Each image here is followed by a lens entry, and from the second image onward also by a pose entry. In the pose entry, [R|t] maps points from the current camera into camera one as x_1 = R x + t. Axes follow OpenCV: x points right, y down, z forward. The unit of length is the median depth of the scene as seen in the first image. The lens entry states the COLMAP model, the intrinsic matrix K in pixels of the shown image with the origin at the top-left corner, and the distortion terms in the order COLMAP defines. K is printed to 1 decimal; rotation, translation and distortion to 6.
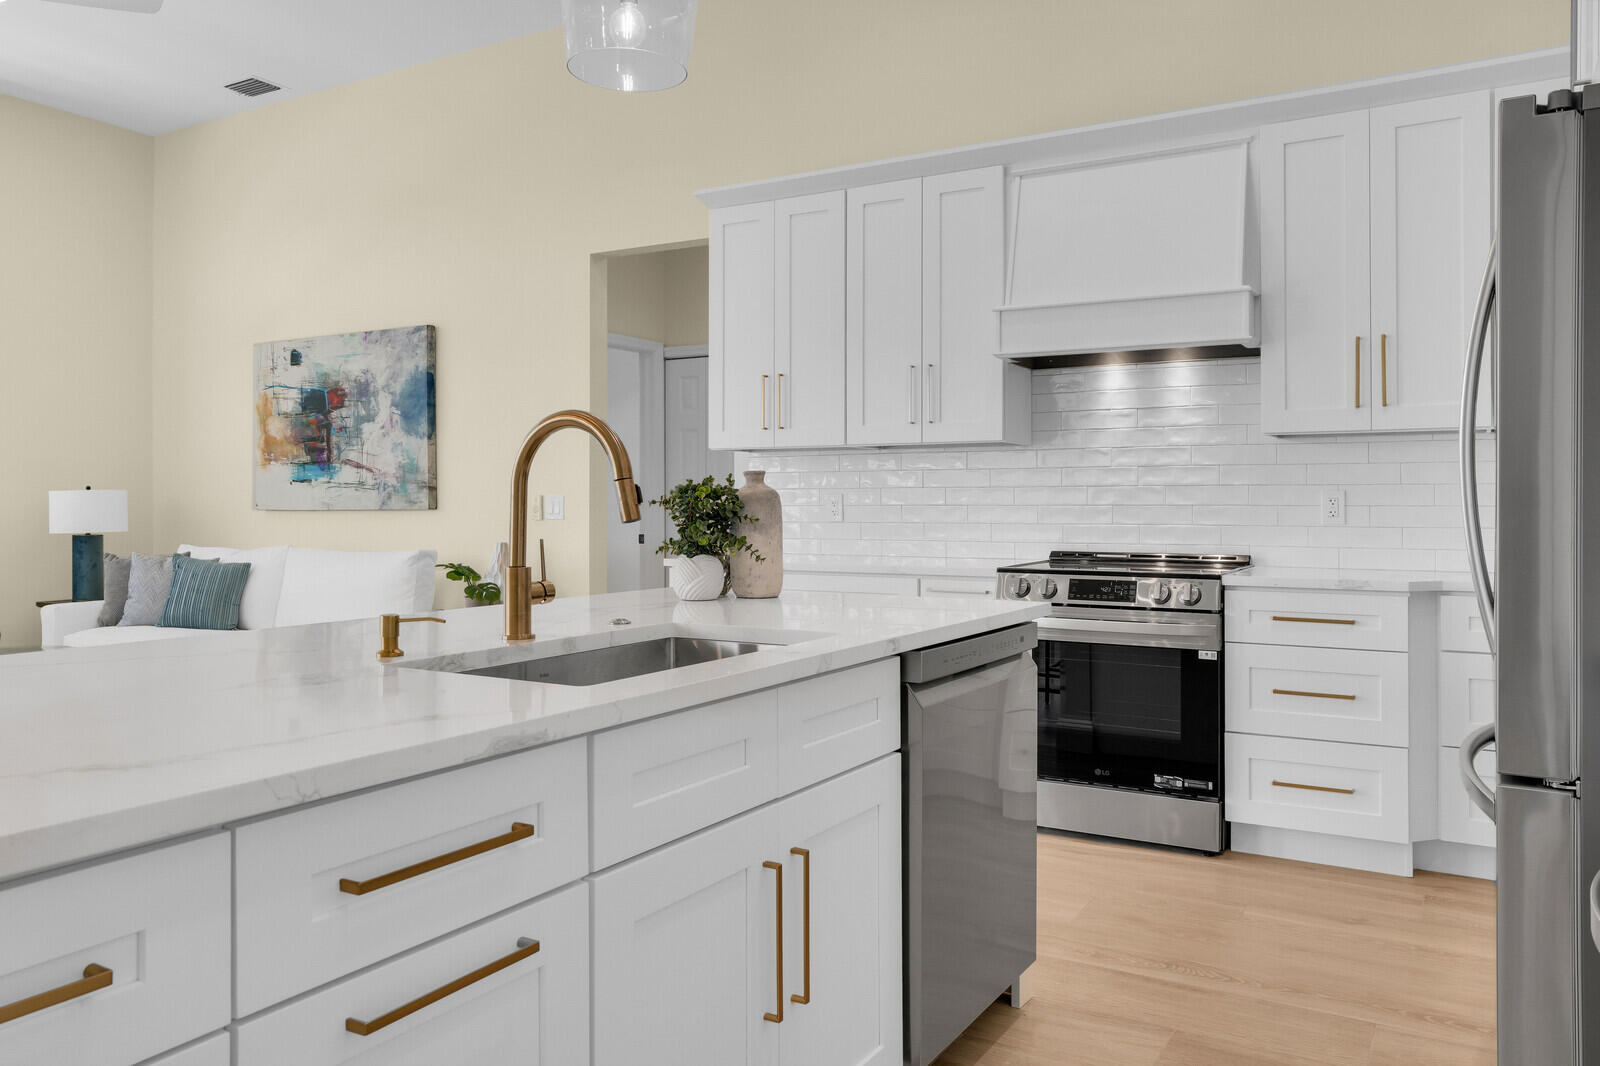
lens RADIAL K [[1163.0, 0, 811.5], [0, 1163.0, 494.3], [0, 0, 1]] dist [-0.005176, 0.005412]
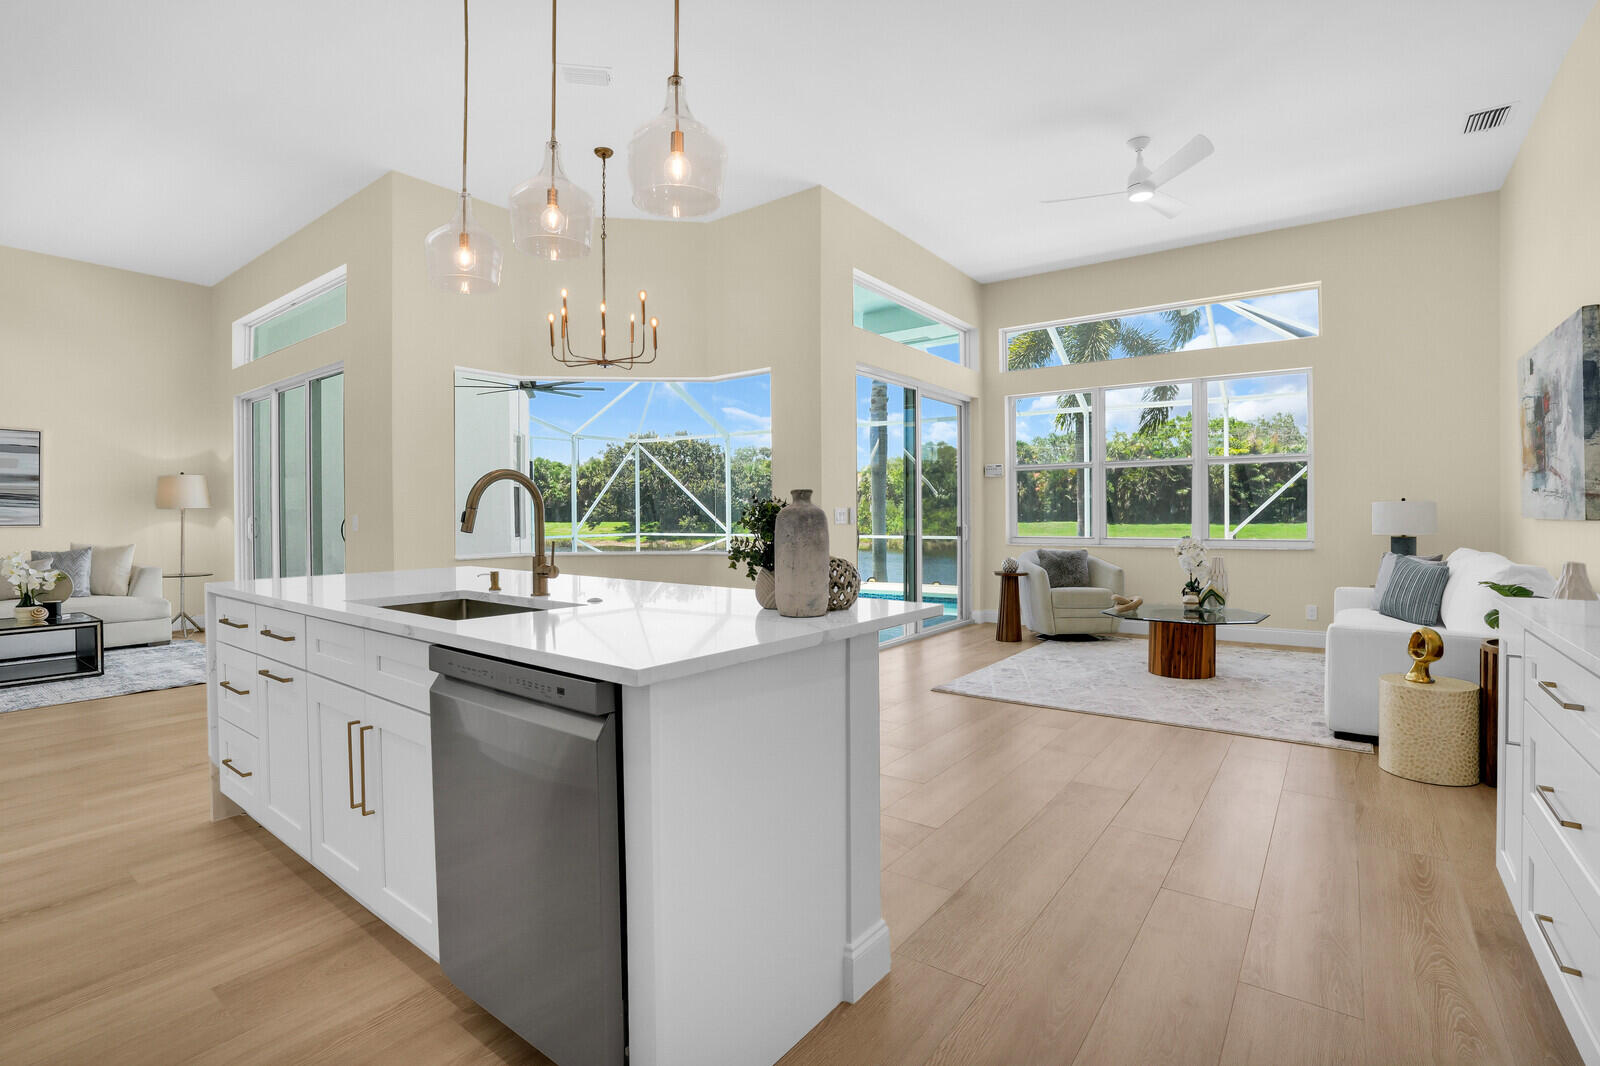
lens RADIAL K [[750.0, 0, 799.6], [0, 750.0, 521.4], [0, 0, 1]] dist [-0.057354, 0.017110]
pose [[-0.120833, 0.015528, -0.992551, 0.267880], [0.012465, 0.999823, 0.014124, -0.000933], [0.992595, -0.010666, -0.121005, 0.484445]]
